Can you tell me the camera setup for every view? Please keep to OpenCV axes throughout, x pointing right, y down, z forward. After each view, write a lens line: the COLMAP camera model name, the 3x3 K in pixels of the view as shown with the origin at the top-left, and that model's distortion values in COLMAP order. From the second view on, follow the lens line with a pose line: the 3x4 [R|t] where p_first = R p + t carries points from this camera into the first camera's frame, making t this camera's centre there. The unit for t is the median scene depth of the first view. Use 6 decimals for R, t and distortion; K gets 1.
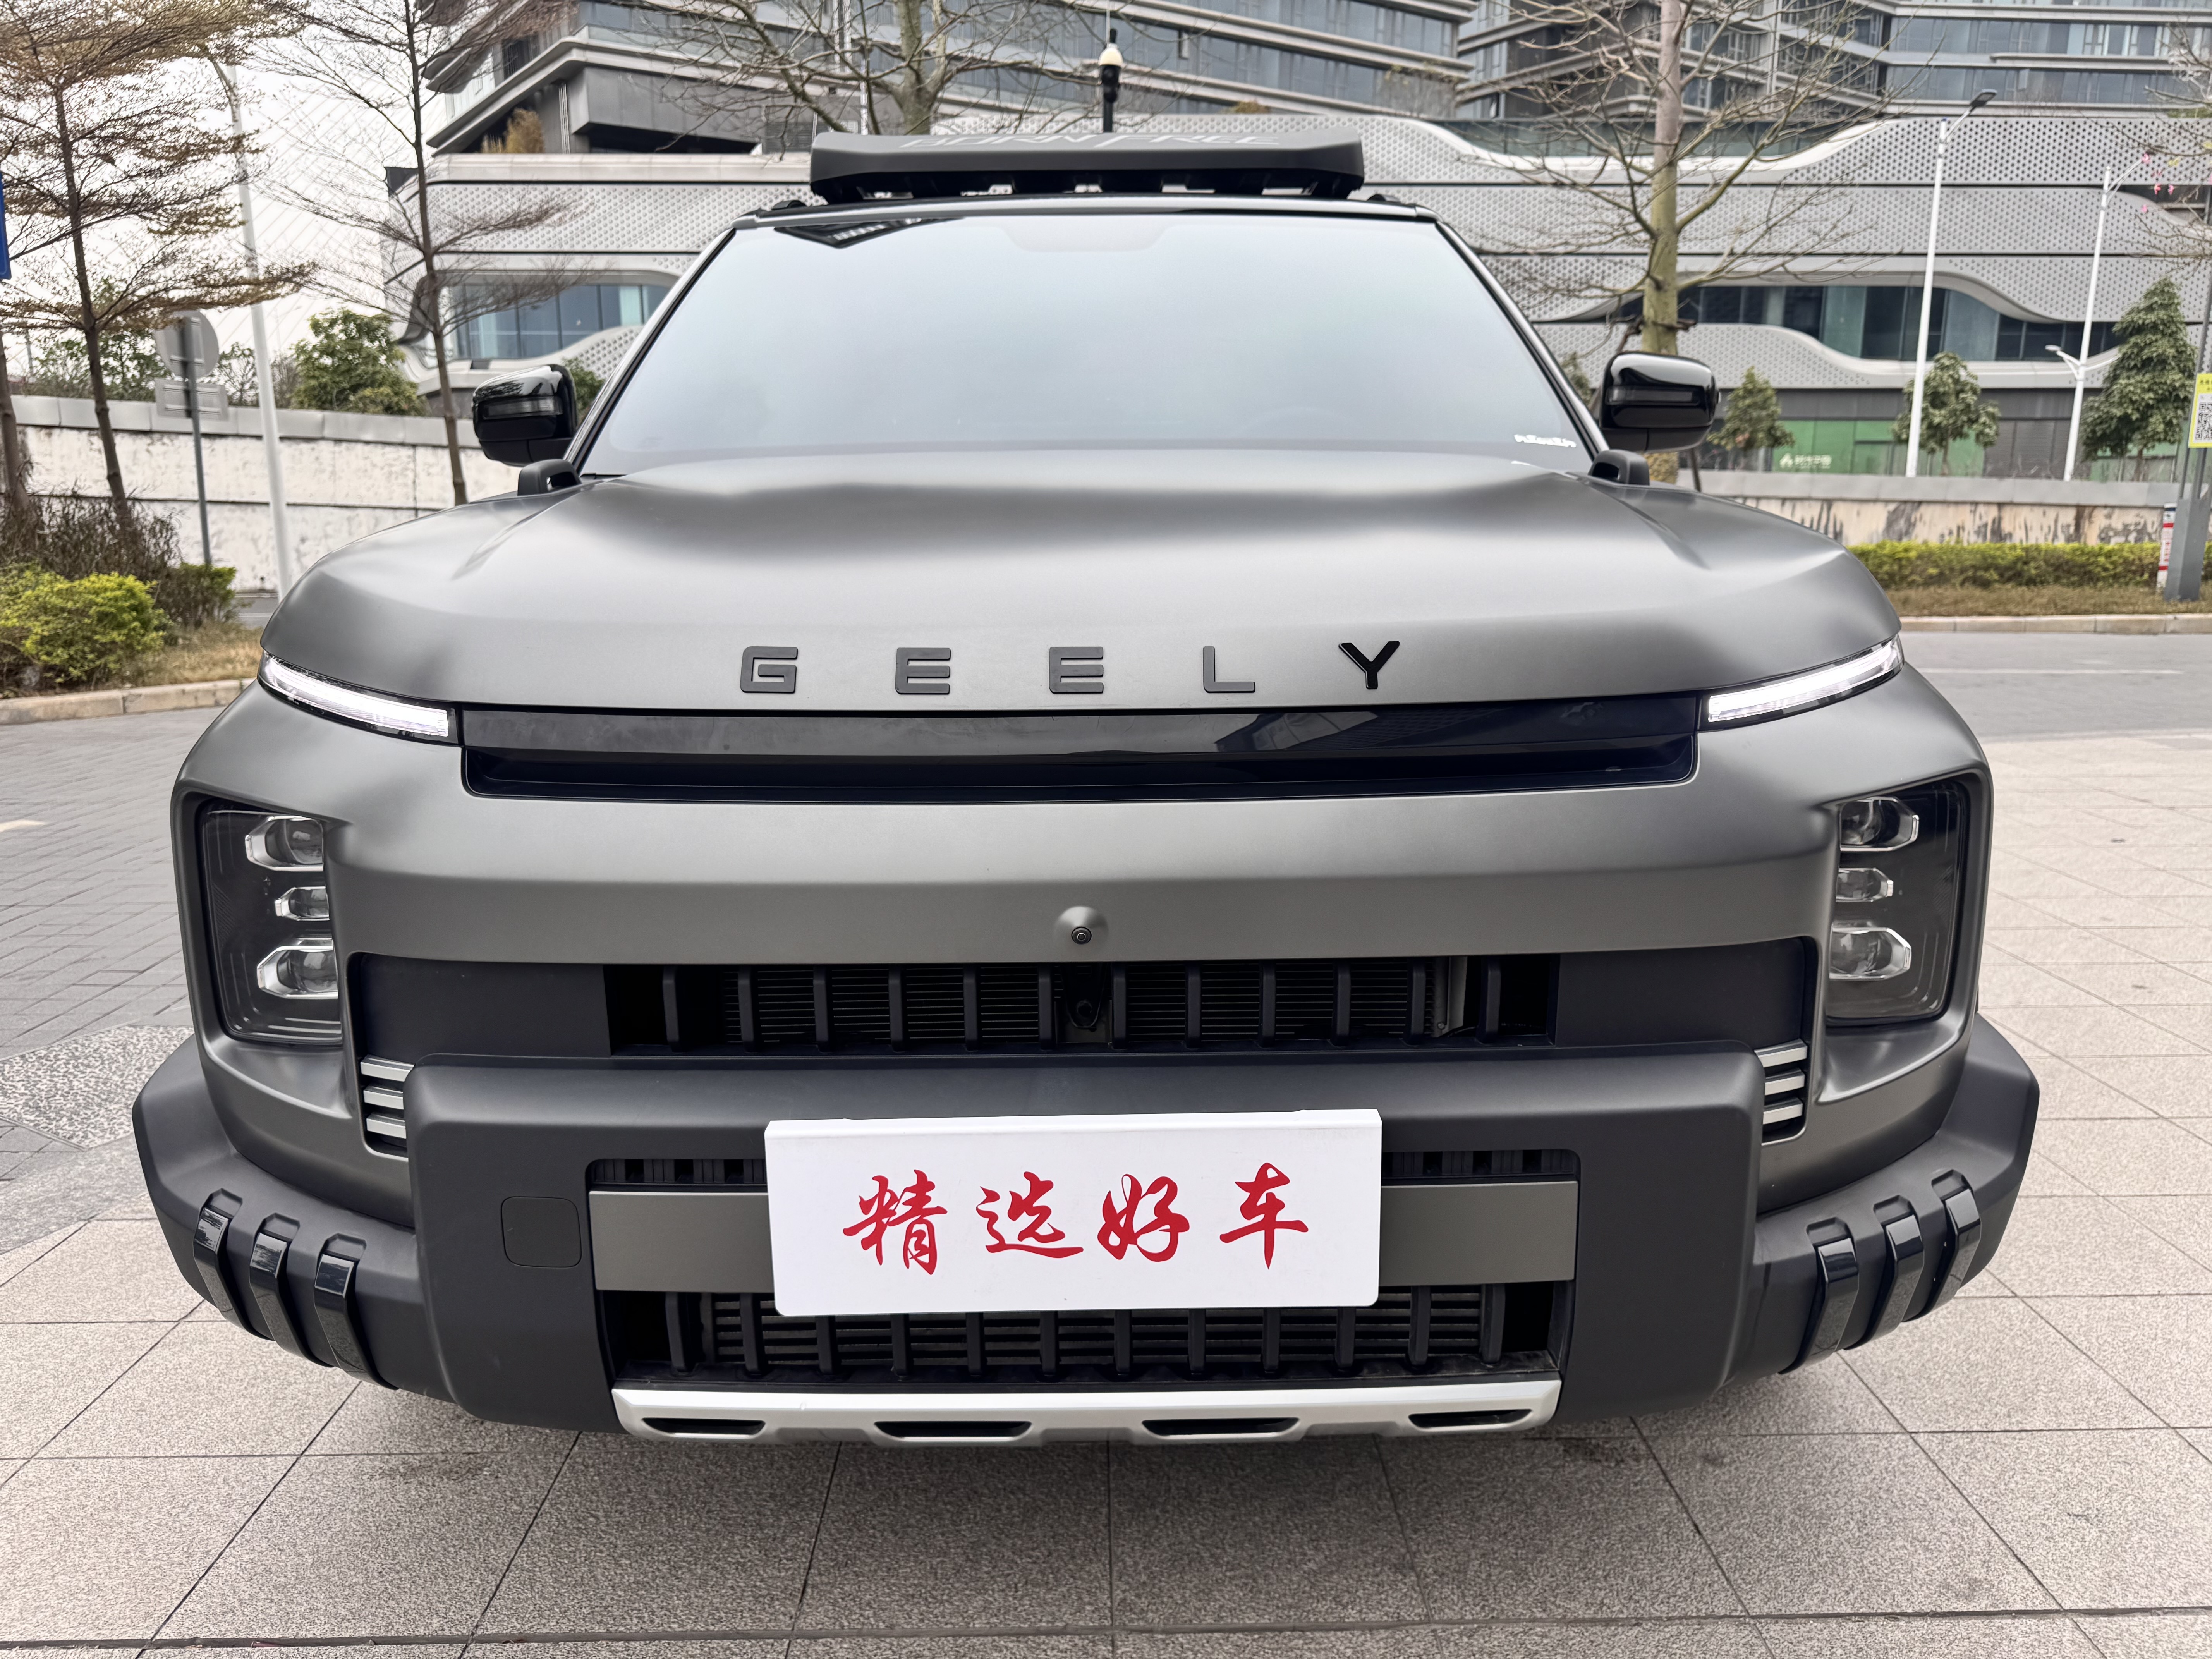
lens RADIAL K [[1642.3, 0, 1135.4], [0, 1642.3, 848.1], [0, 0, 1]] dist [0.033166, -0.050091]
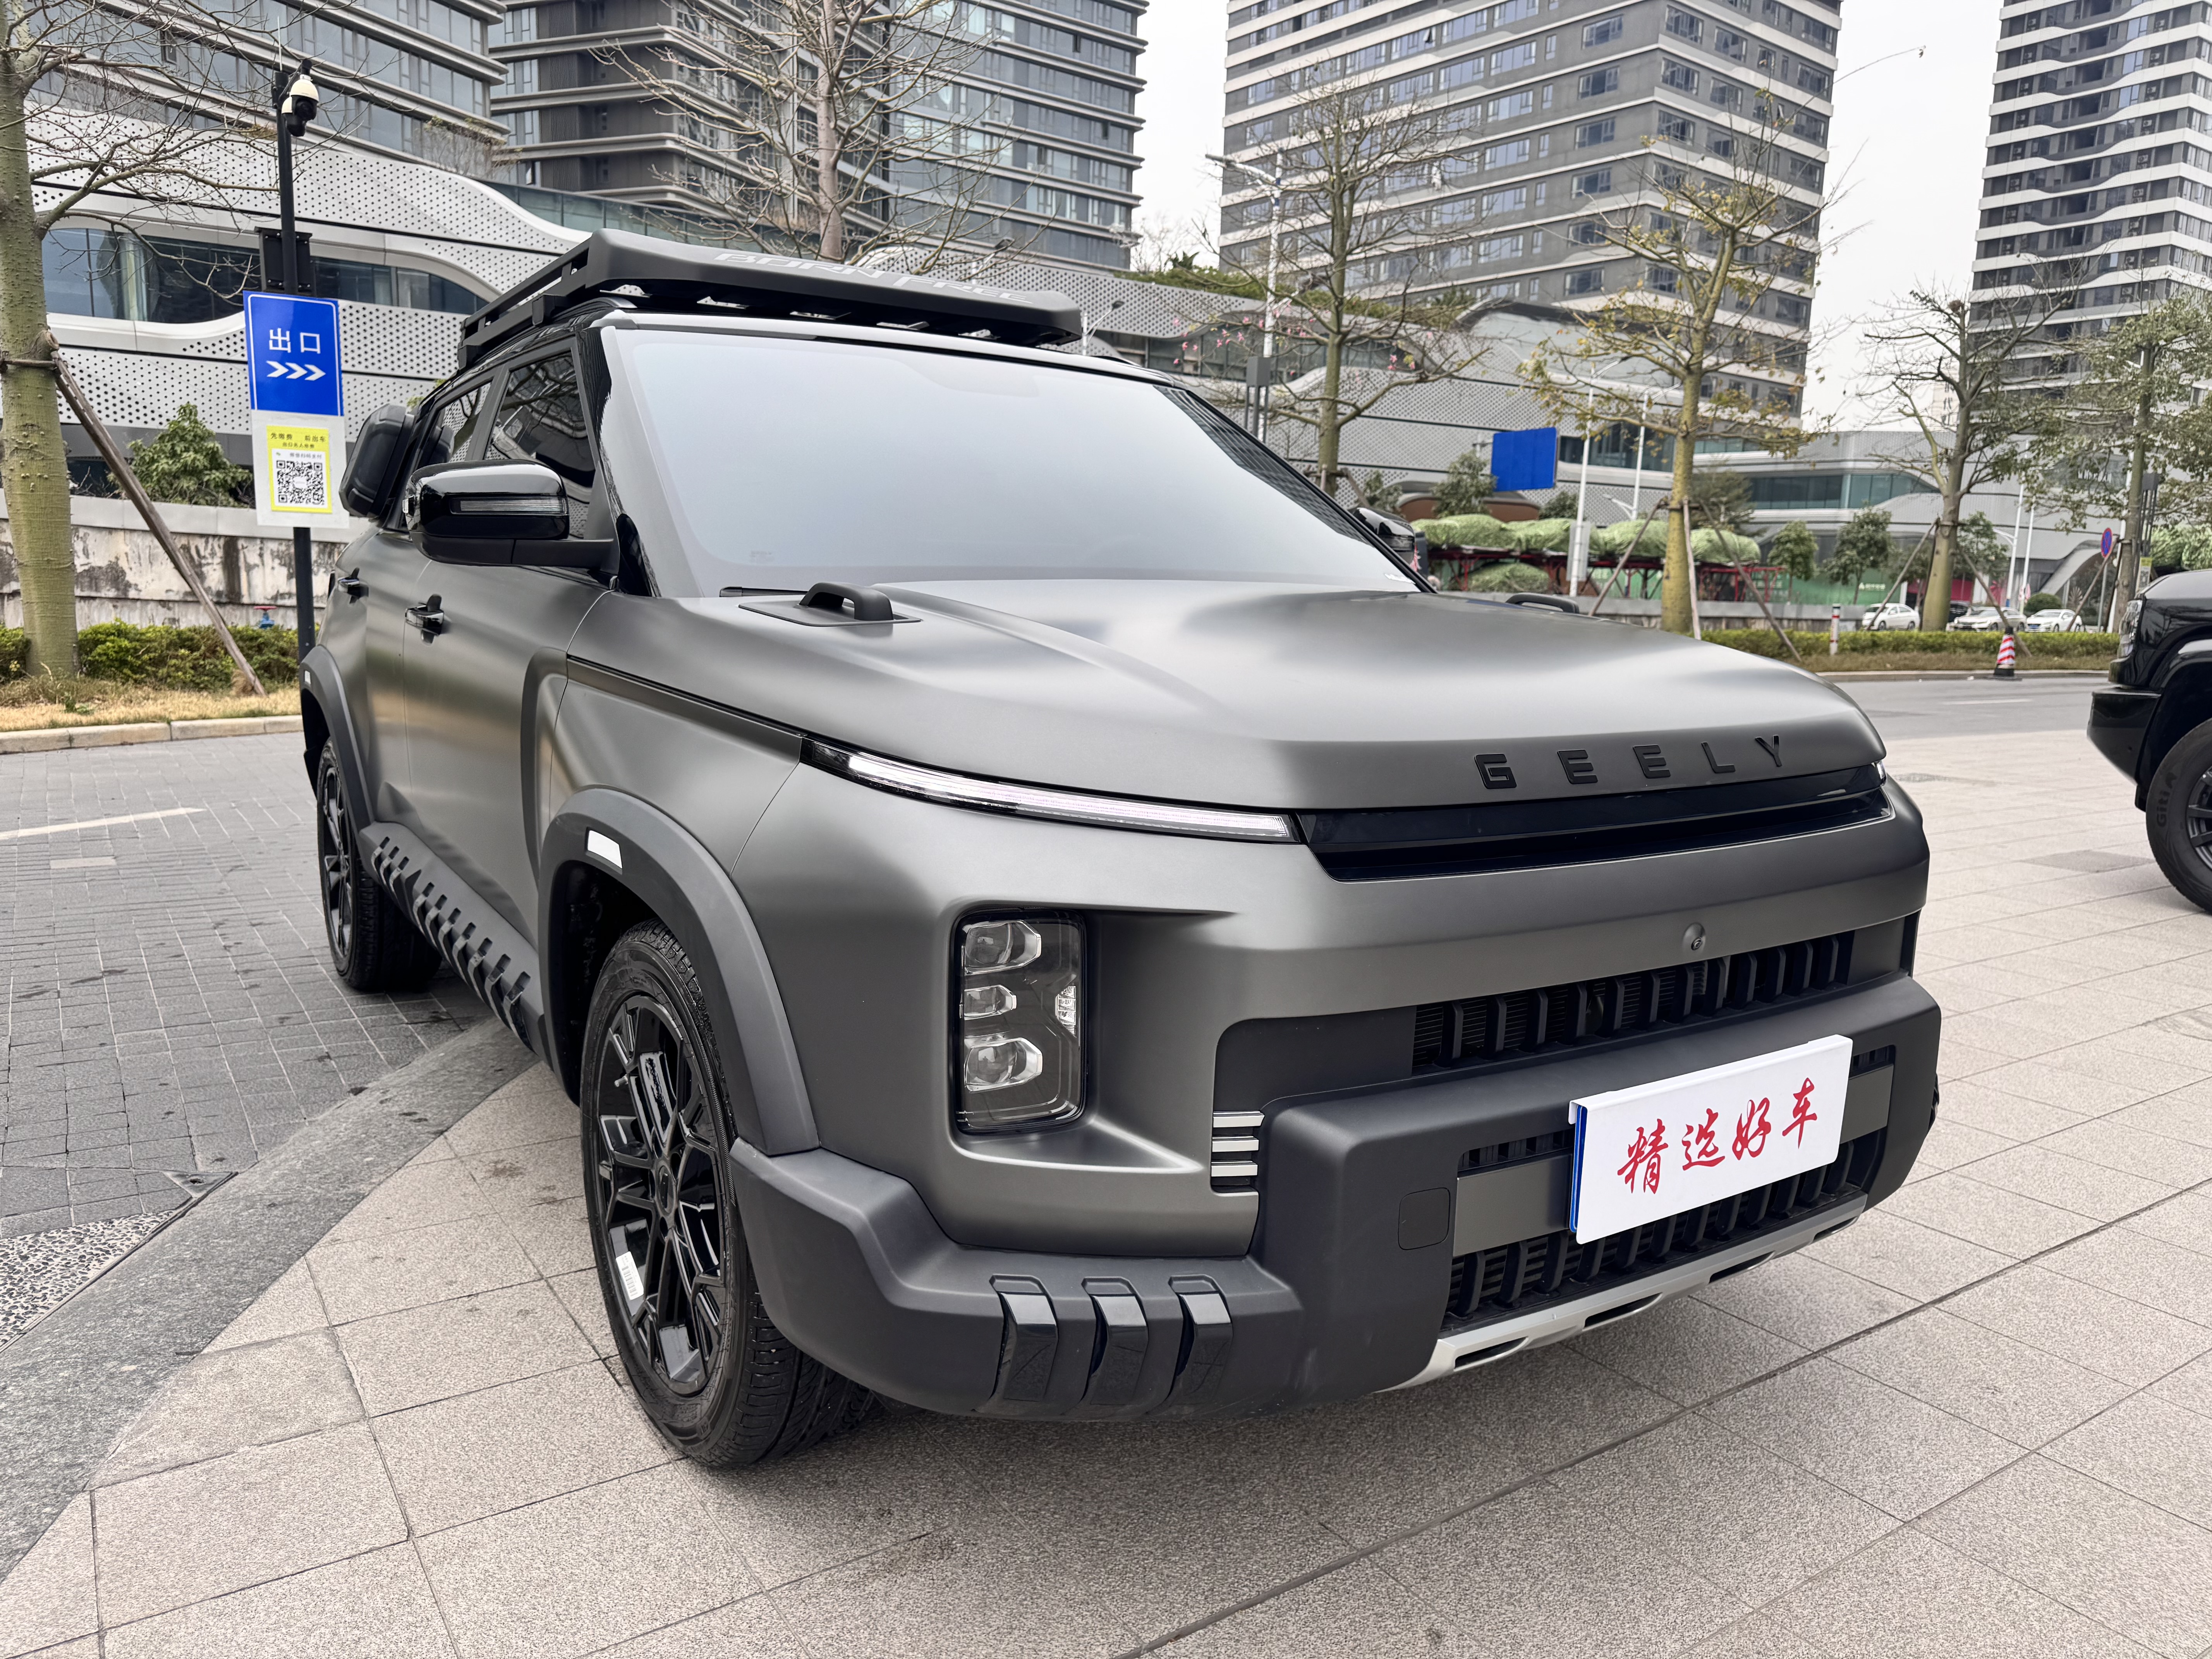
lens RADIAL K [[1642.3, 0, 1130.0], [0, 1642.3, 844.1], [0, 0, 1]] dist [0.033166, -0.050091]
pose [[0.823330, -0.062689, 0.564090, -1.266166], [0.085560, 0.996232, -0.014166, -0.056932], [-0.561077, 0.059927, 0.825592, 0.070591]]
